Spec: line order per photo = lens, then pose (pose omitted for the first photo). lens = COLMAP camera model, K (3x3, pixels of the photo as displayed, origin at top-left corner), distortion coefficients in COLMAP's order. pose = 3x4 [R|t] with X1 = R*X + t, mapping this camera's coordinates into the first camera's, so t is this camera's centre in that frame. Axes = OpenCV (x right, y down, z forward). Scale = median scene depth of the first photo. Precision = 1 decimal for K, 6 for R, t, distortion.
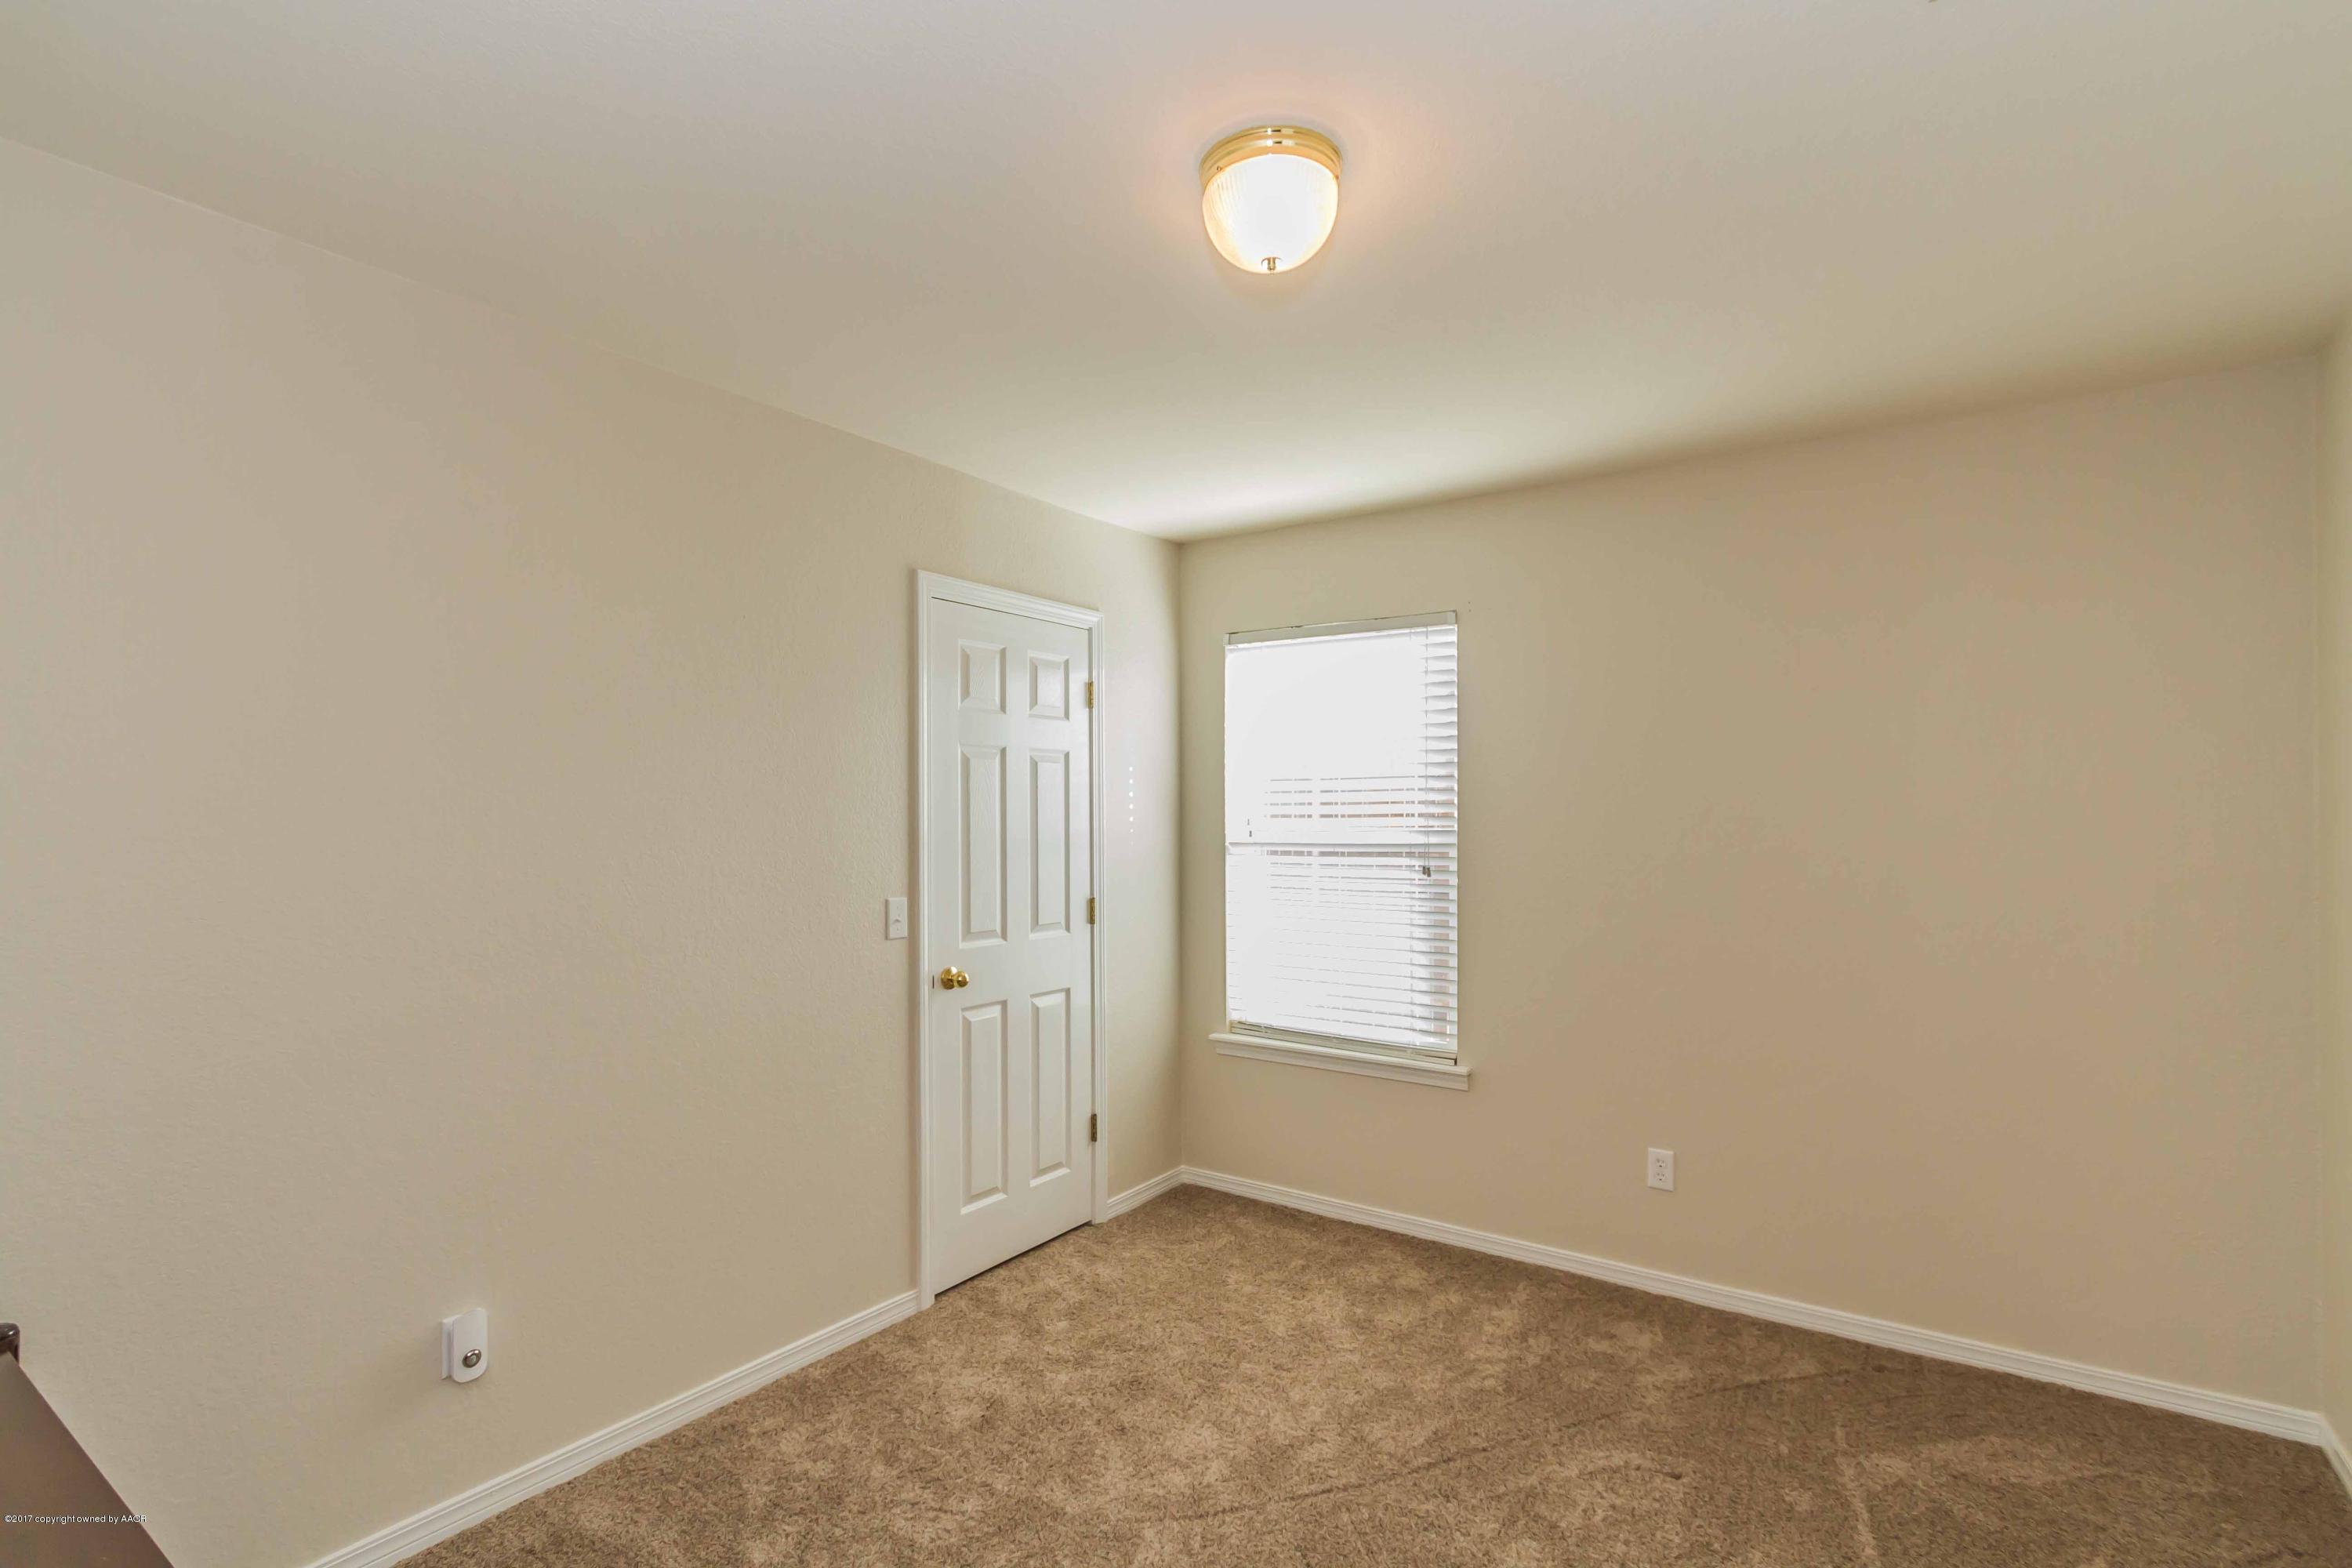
lens RADIAL K [[1098.0, 0, 1213.3], [0, 1098.0, 796.1], [0, 0, 1]] dist [0.000696, -0.000809]
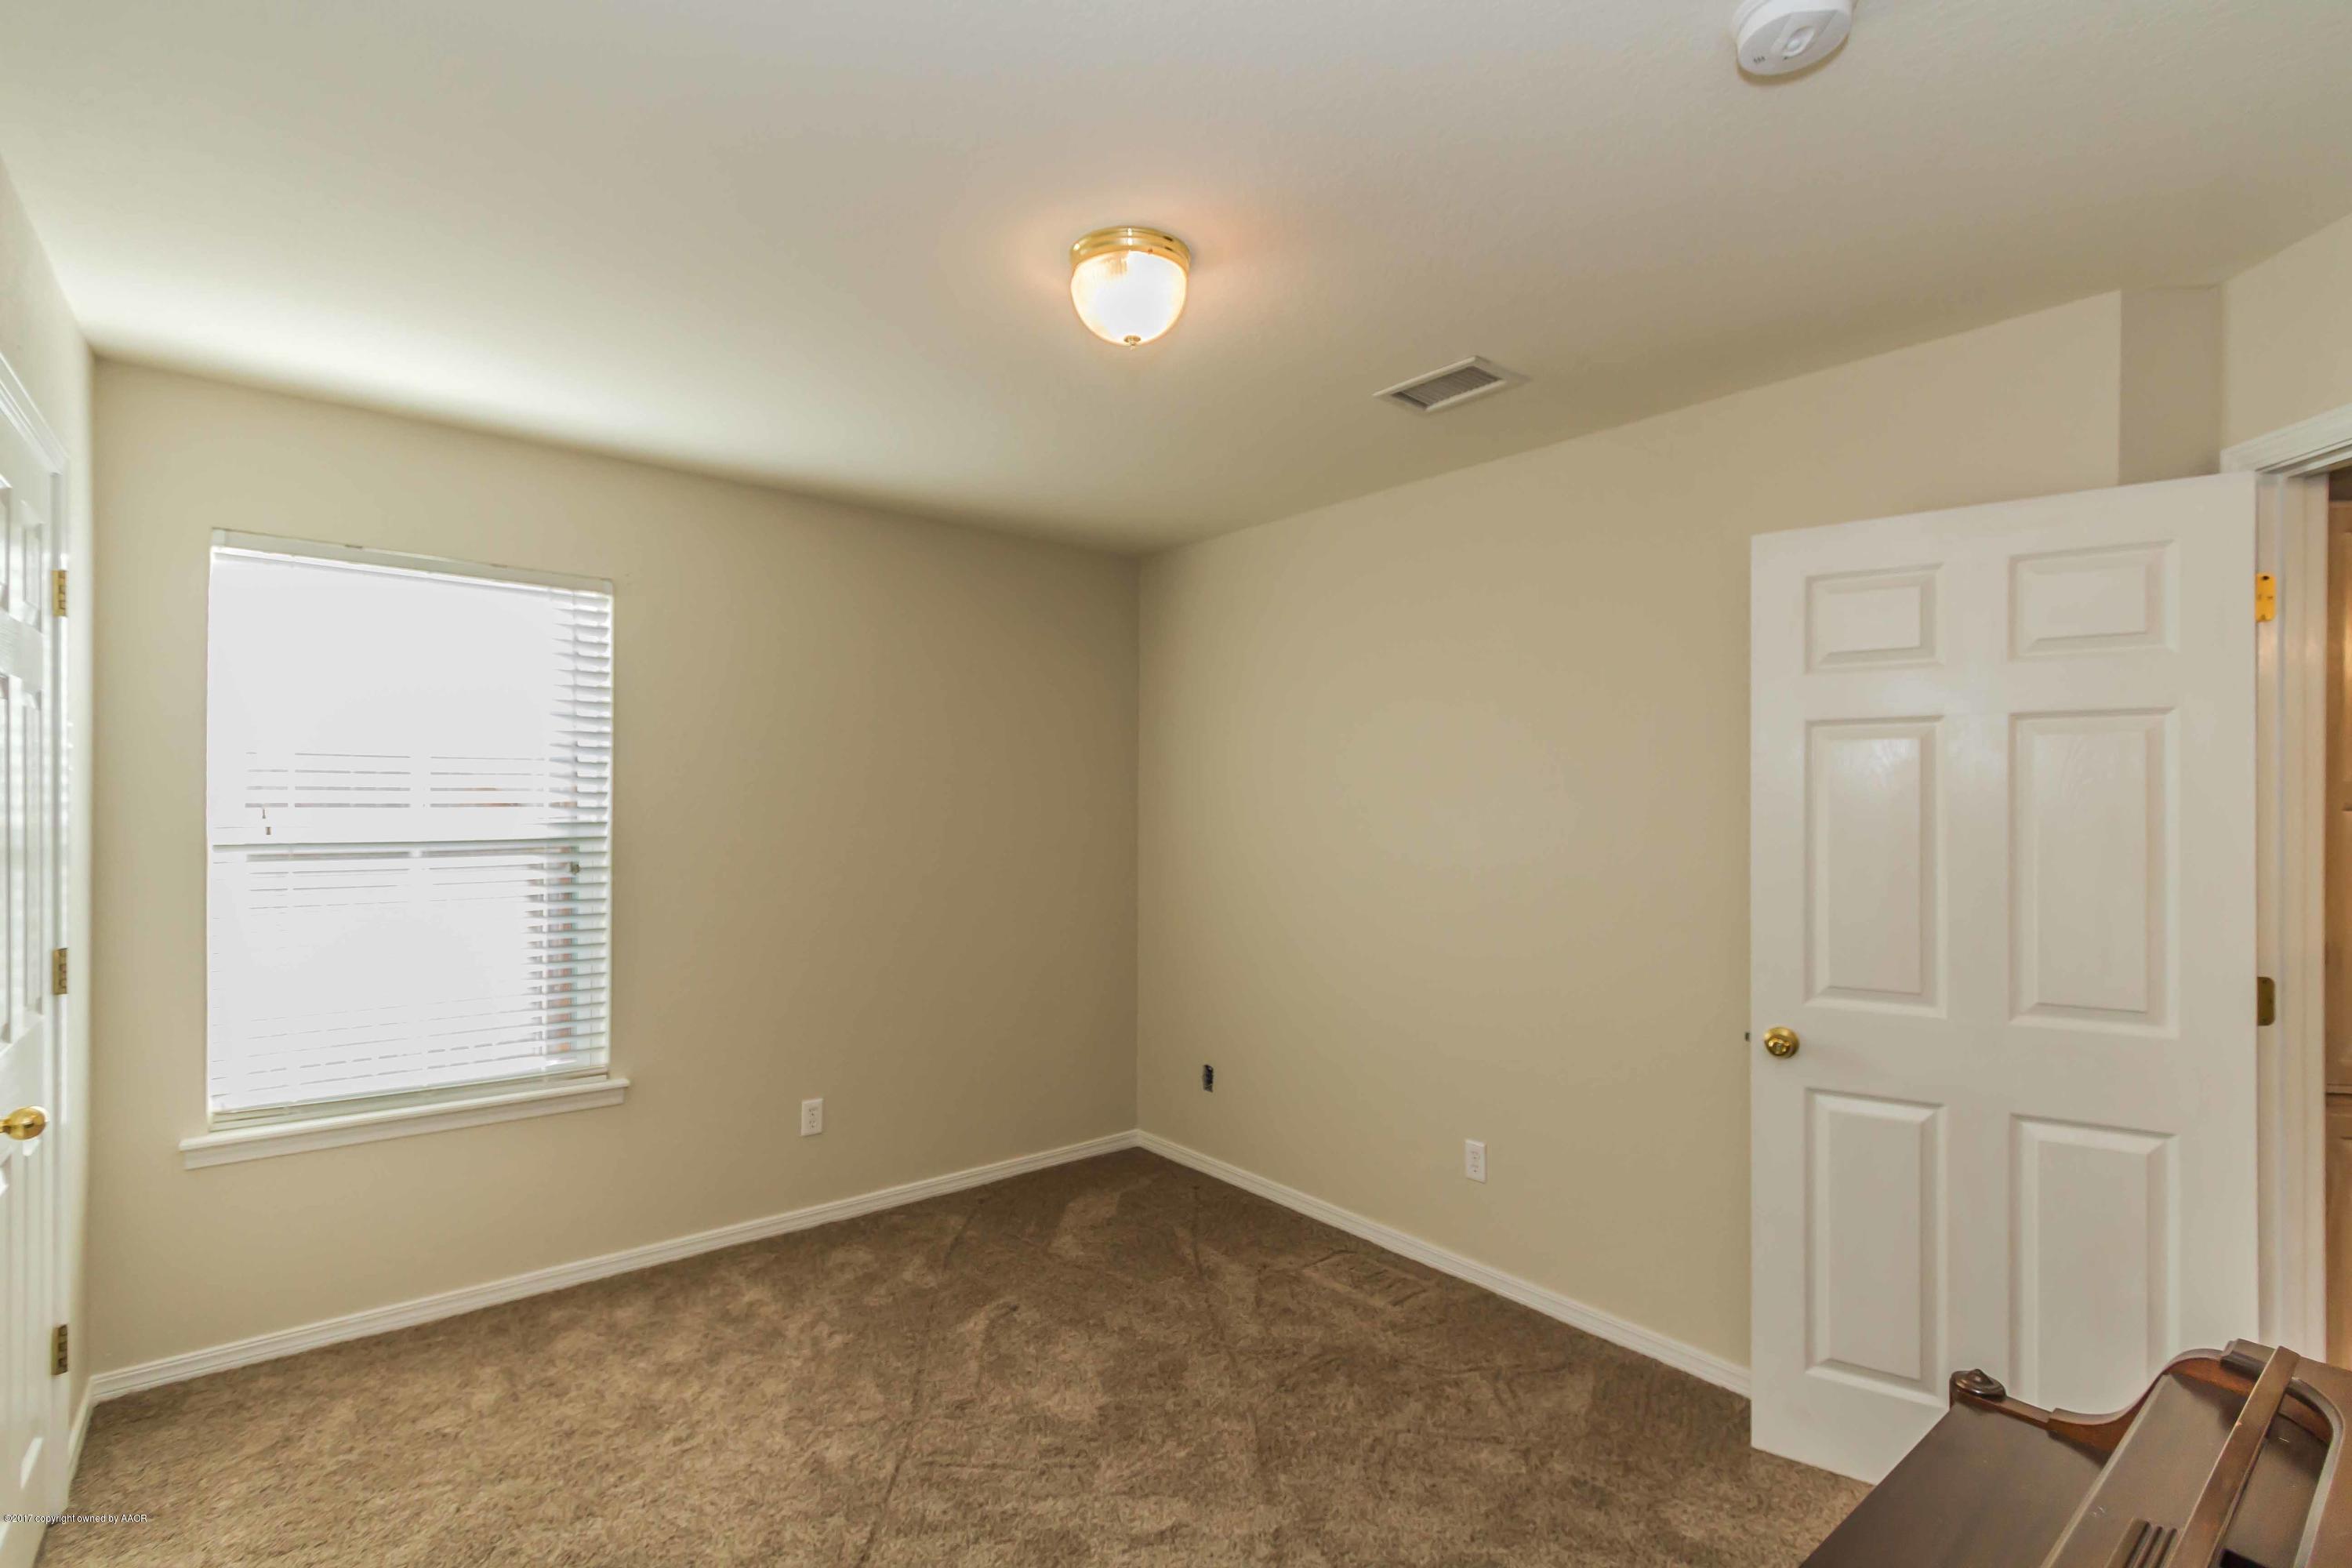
lens RADIAL K [[1099.9, 0, 1164.7], [0, 1099.9, 784.4], [0, 0, 1]] dist [0.003034, -0.003343]
pose [[0.287921, 0.010519, 0.957596, -0.530294], [-0.023076, 0.999726, -0.004044, -0.005626], [-0.957376, -0.020933, 0.288085, 0.307205]]
